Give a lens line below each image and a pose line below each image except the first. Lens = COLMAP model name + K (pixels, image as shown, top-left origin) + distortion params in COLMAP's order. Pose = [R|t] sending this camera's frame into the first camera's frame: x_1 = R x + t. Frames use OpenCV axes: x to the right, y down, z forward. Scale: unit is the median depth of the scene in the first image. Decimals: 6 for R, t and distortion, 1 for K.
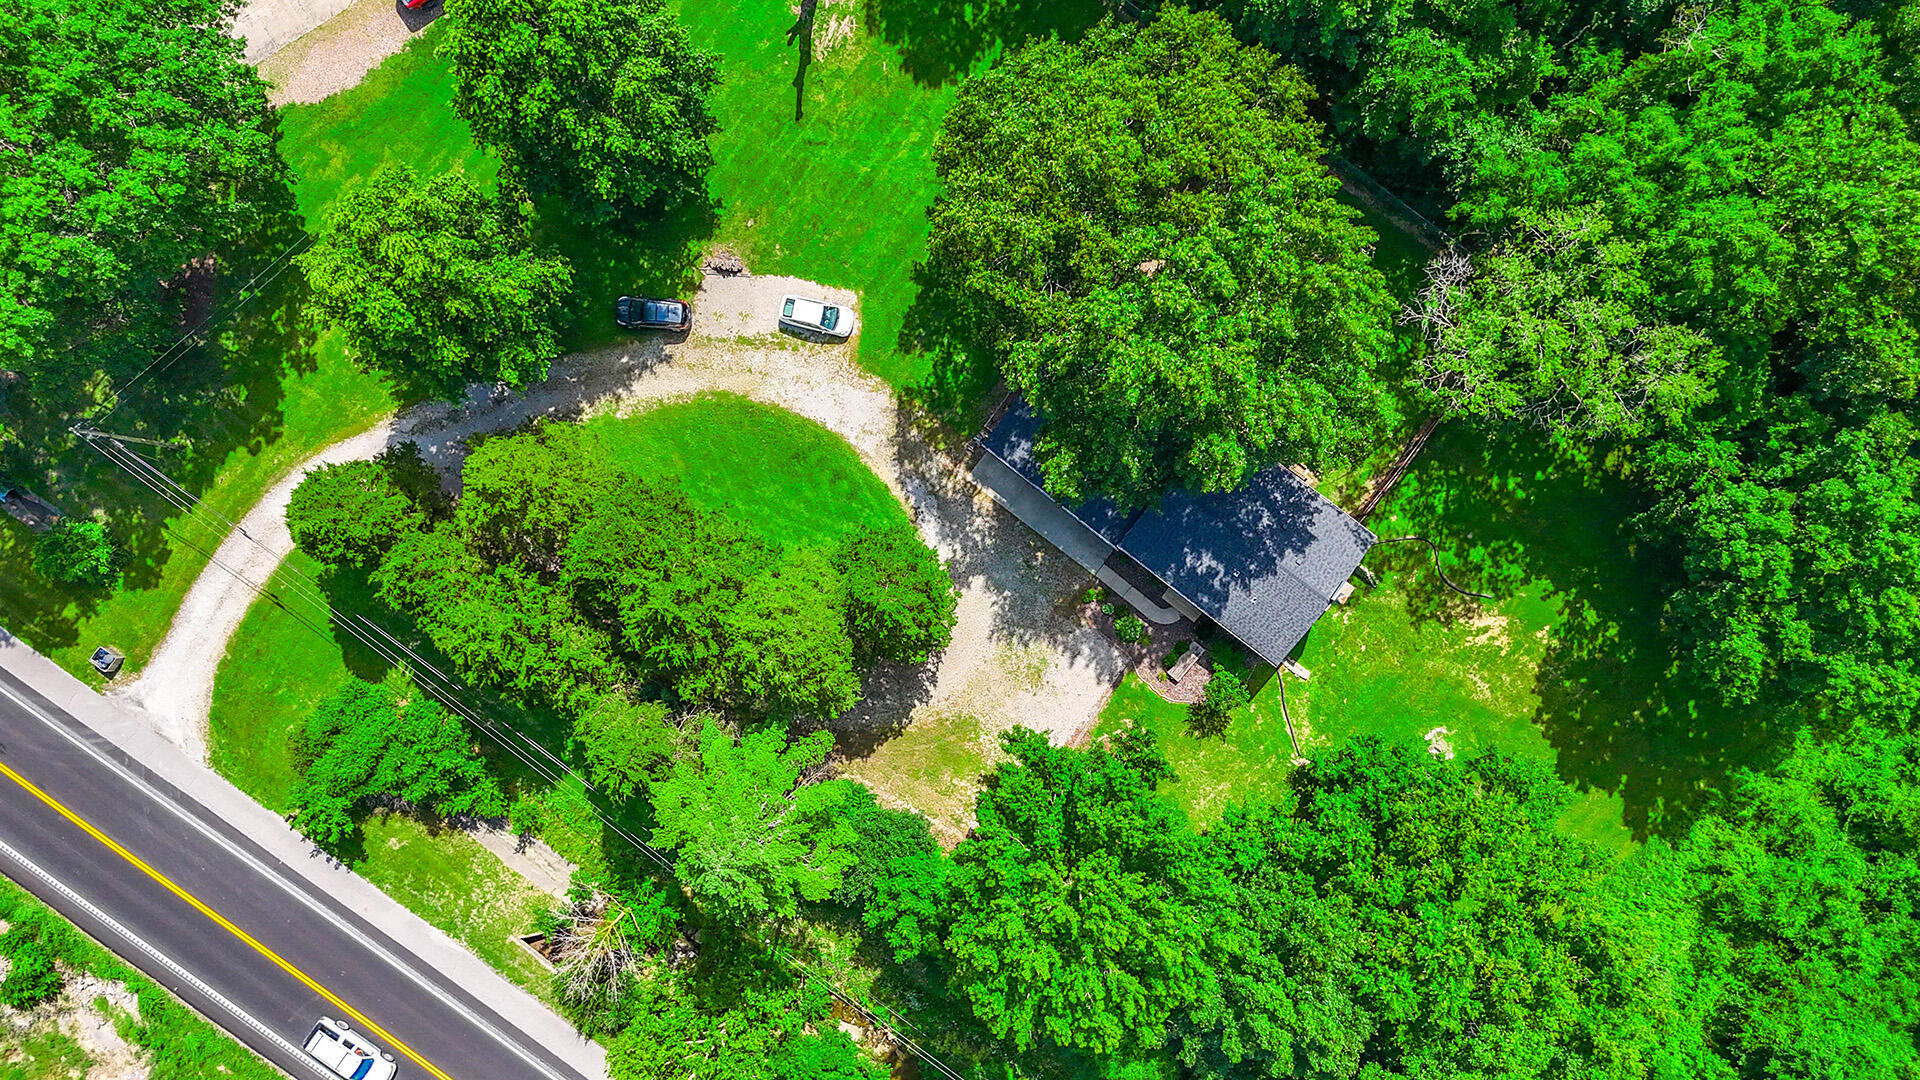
lens RADIAL K [[1365.6, 0, 964.0], [0, 1365.6, 544.2], [0, 0, 1]] dist [0.063736, -0.000848]
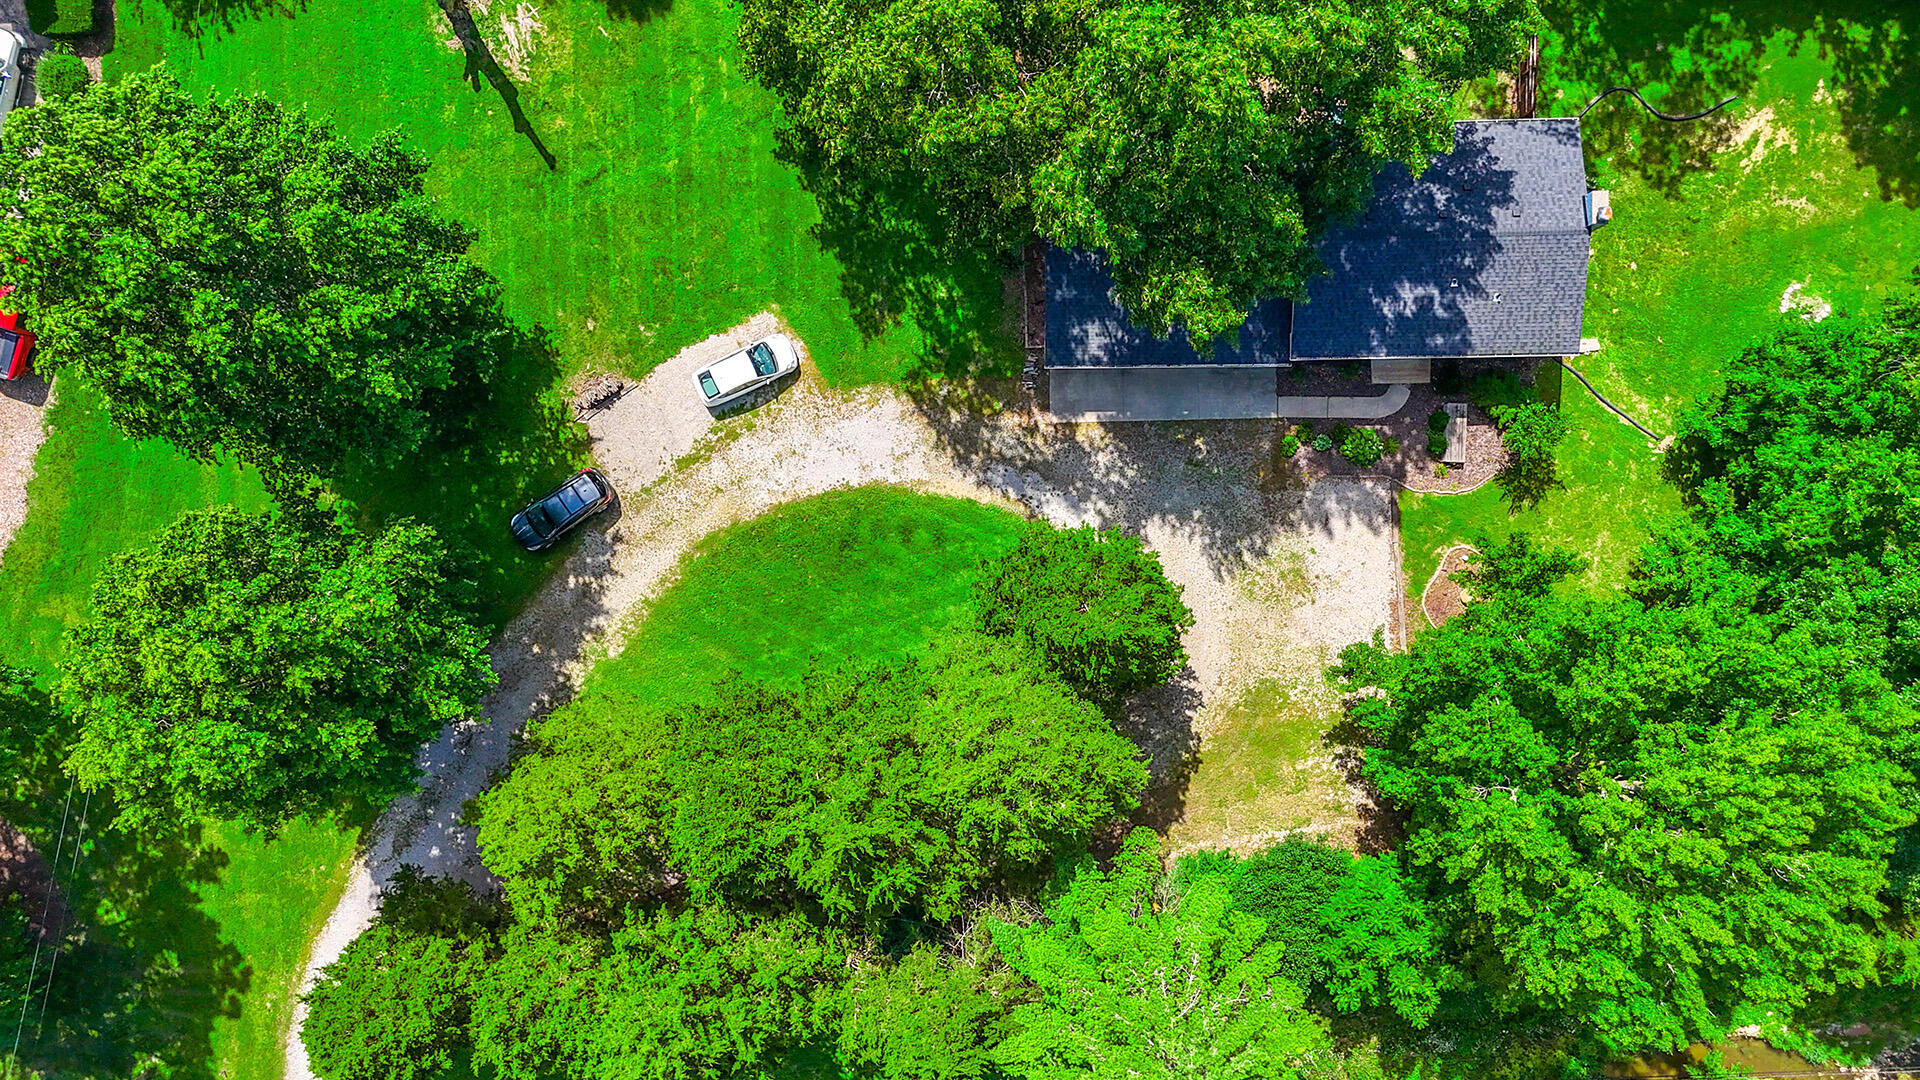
lens RADIAL K [[1365.6, 0, 955.3], [0, 1365.6, 540.2], [0, 0, 1]] dist [0.063736, -0.000848]
pose [[0.786661, -0.617329, 0.008324, -0.083600], [0.617343, 0.786693, 0.001103, -0.031899], [-0.007229, 0.004271, 0.999965, 0.294840]]
